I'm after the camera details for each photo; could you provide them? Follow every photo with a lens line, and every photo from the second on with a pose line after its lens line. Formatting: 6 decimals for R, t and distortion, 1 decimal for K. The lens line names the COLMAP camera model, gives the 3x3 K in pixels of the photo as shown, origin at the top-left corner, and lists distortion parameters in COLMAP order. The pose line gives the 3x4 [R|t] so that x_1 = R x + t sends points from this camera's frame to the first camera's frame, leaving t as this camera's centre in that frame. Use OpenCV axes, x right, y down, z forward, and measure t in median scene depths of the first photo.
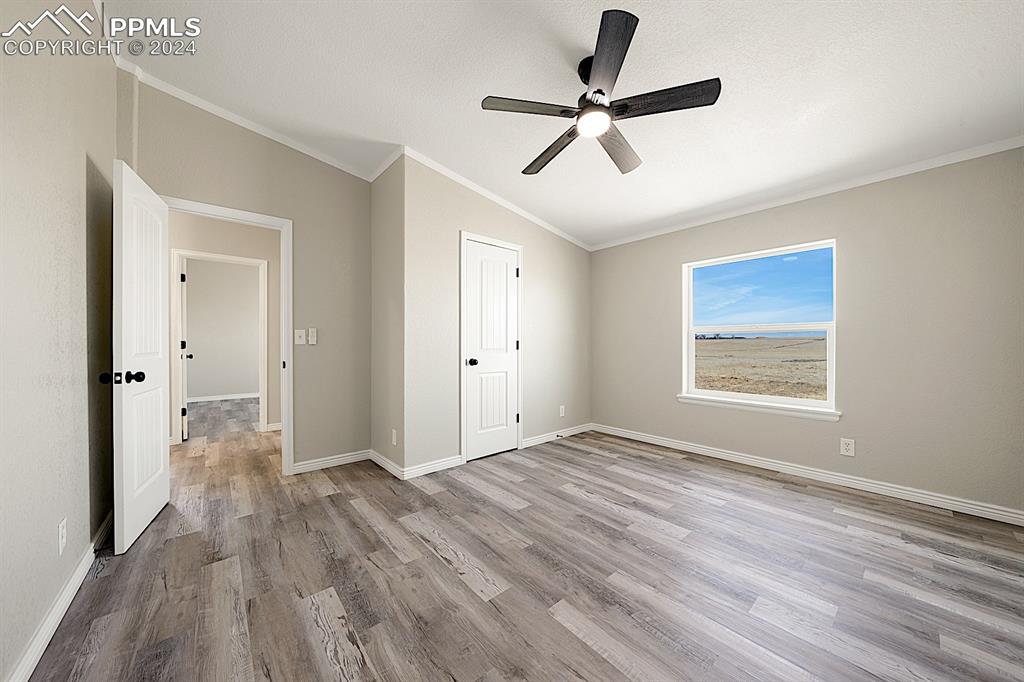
lens RADIAL K [[350.0, 0, 515.1], [0, 350.0, 344.7], [0, 0, 1]] dist [-0.006007, -0.000062]
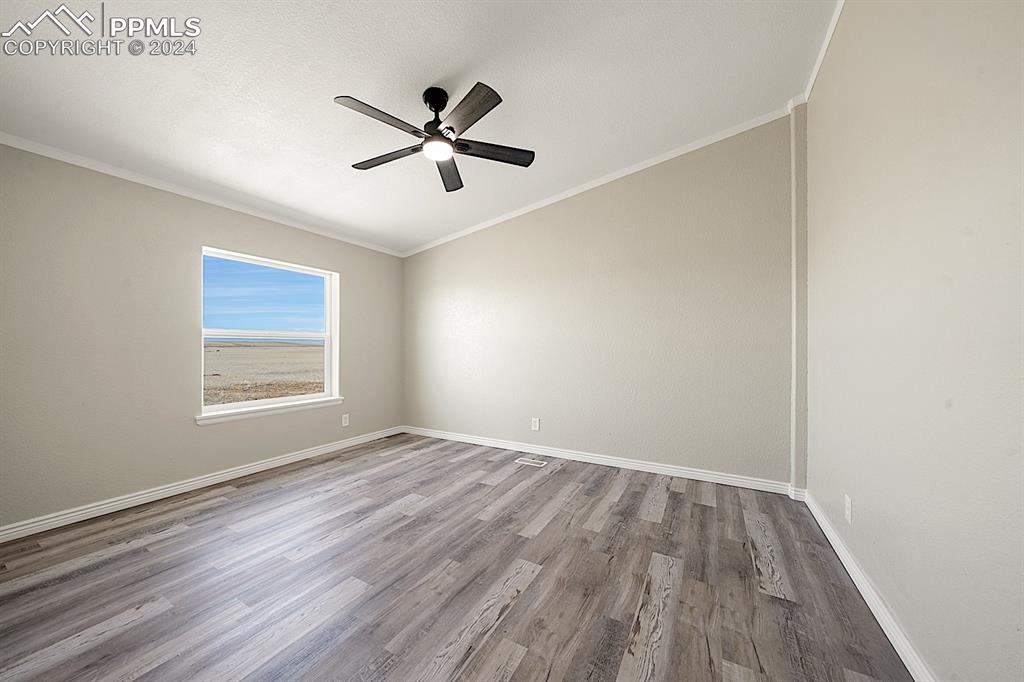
lens RADIAL K [[350.0, 0, 515.1], [0, 350.0, 344.7], [0, 0, 1]] dist [-0.006007, -0.000062]
pose [[-0.340175, 0.009894, 0.940310, -0.767637], [0.004855, 0.999950, -0.008765, -0.004773], [-0.940349, 0.001584, -0.340206, 0.973281]]
